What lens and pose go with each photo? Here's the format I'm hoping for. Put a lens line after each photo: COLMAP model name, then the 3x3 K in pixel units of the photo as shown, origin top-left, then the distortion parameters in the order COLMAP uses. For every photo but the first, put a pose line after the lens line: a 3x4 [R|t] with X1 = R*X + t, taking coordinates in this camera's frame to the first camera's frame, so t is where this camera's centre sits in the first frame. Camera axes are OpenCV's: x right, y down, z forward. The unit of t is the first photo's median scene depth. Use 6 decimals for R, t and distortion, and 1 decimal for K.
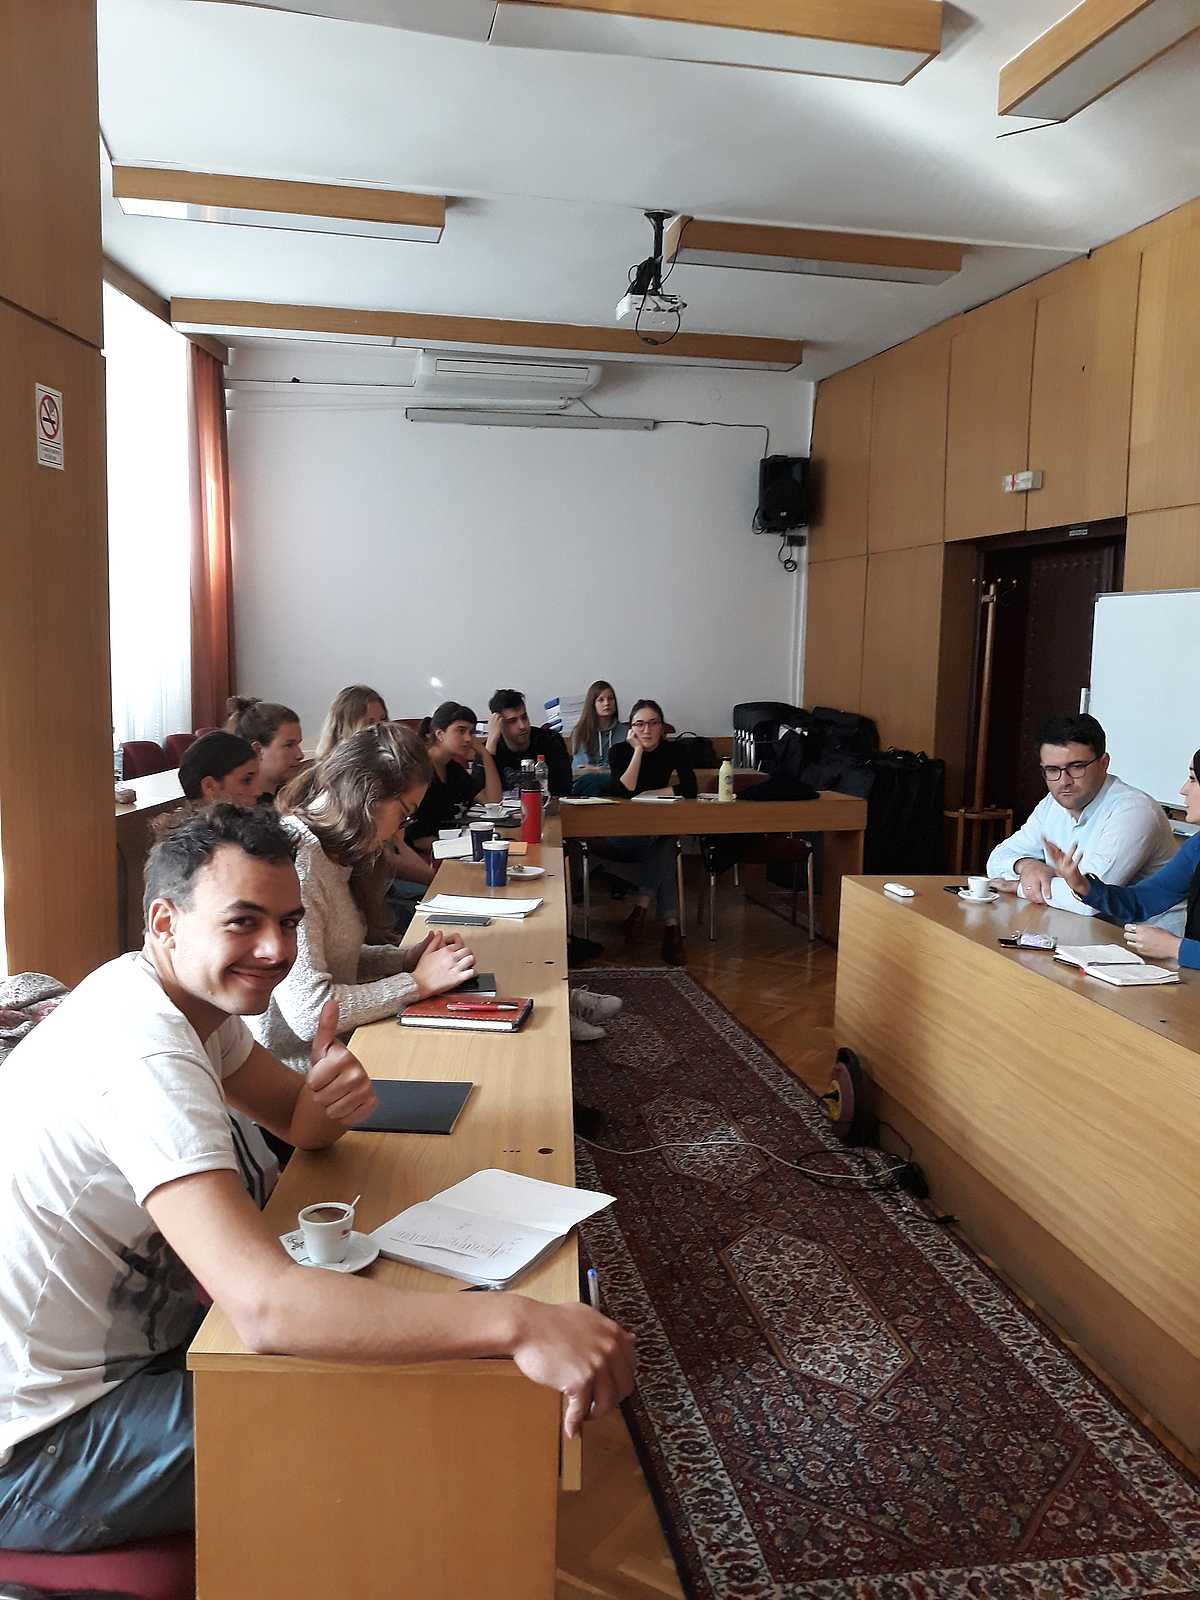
lens RADIAL K [[1277.6, 0, 593.7], [0, 1277.6, 801.9], [0, 0, 1]] dist [0.058423, -0.002937]
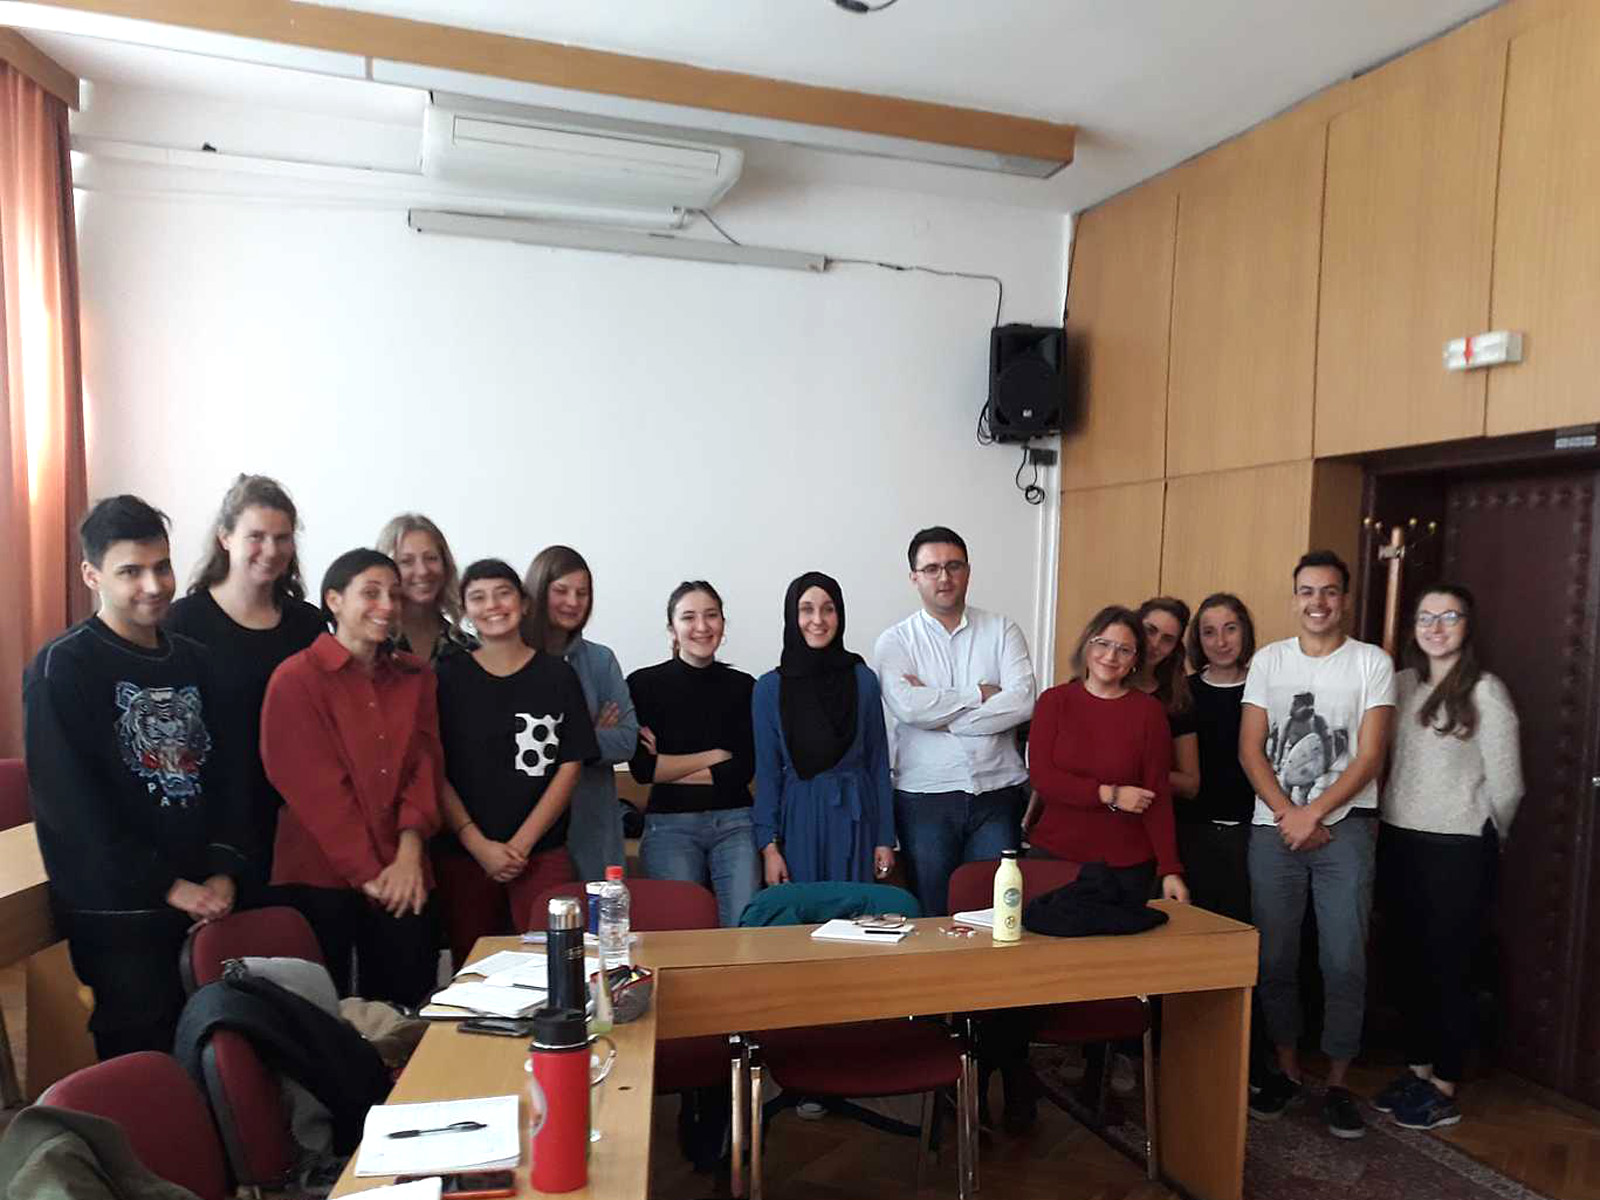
lens RADIAL K [[1277.6, 0, 805.1], [0, 1277.6, 602.3], [0, 0, 1]] dist [0.058423, -0.002937]
pose [[0.995187, 0.018597, 0.096218, -0.019708], [-0.006503, 0.992197, -0.124510, -0.055981], [-0.097783, 0.123285, 0.987542, 0.418728]]
